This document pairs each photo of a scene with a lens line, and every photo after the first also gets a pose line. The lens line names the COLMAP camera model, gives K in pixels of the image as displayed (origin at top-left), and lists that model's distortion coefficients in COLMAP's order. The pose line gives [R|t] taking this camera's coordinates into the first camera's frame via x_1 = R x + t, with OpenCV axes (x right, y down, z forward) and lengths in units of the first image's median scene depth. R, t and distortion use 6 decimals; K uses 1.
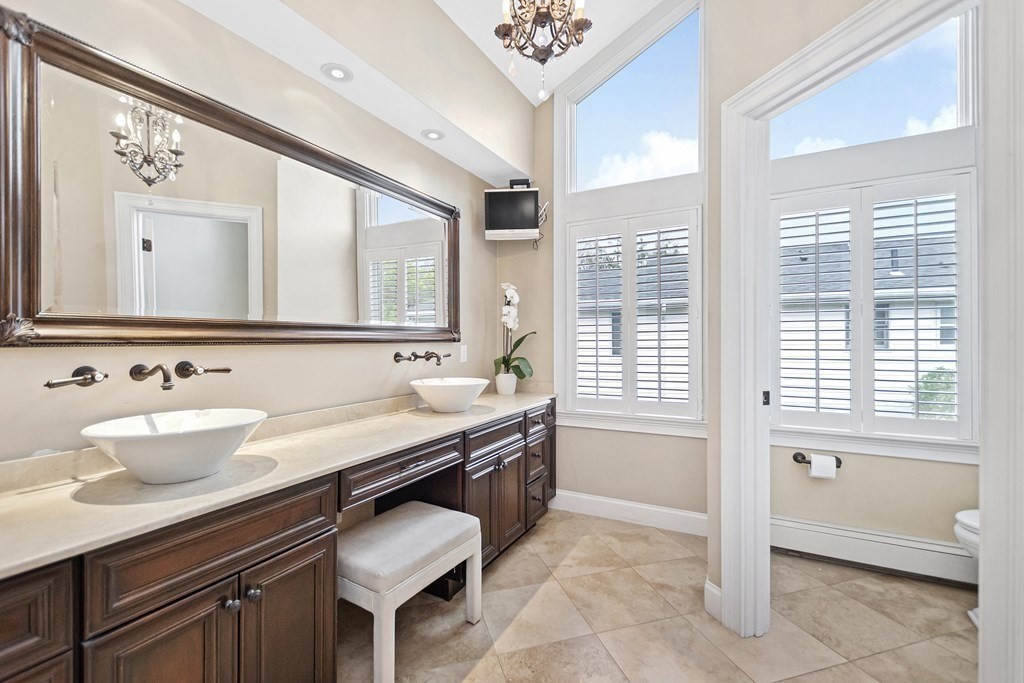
lens RADIAL K [[444.5, 0, 512.0], [0, 444.5, 341.5], [0, 0, 1]] dist [-0.001299, -0.000983]
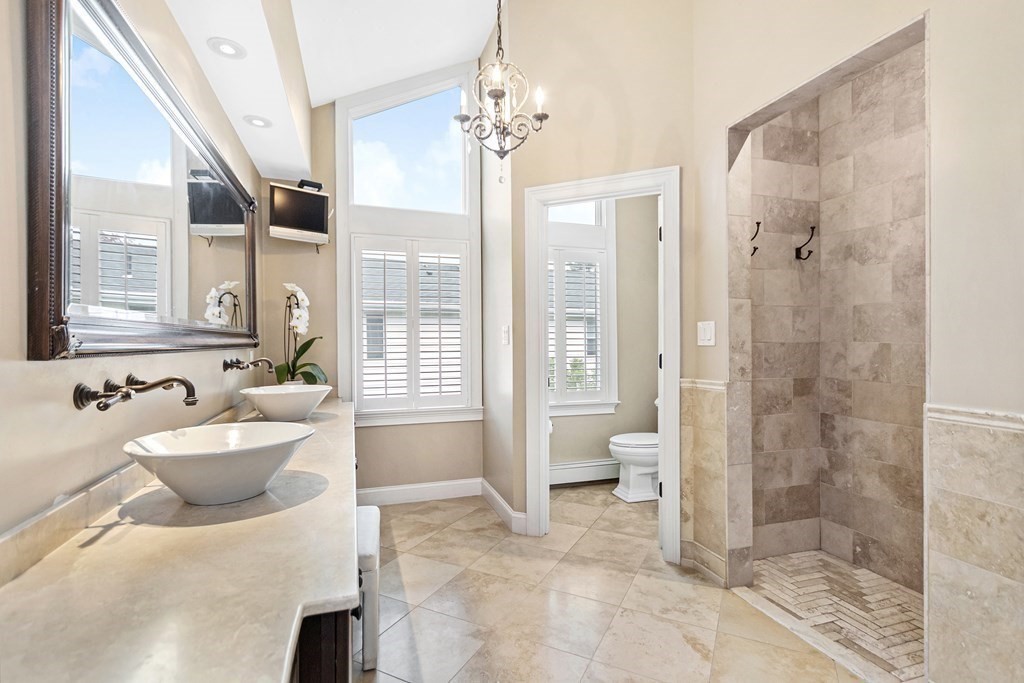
lens RADIAL K [[482.4, 0, 512.0], [0, 482.4, 341.5], [0, 0, 1]] dist [0.001478, -0.000011]
pose [[0.685315, 0.003322, 0.728239, -0.600210], [0.001304, 0.999982, -0.005789, -0.006181], [-0.728245, 0.004917, 0.685299, -0.066710]]
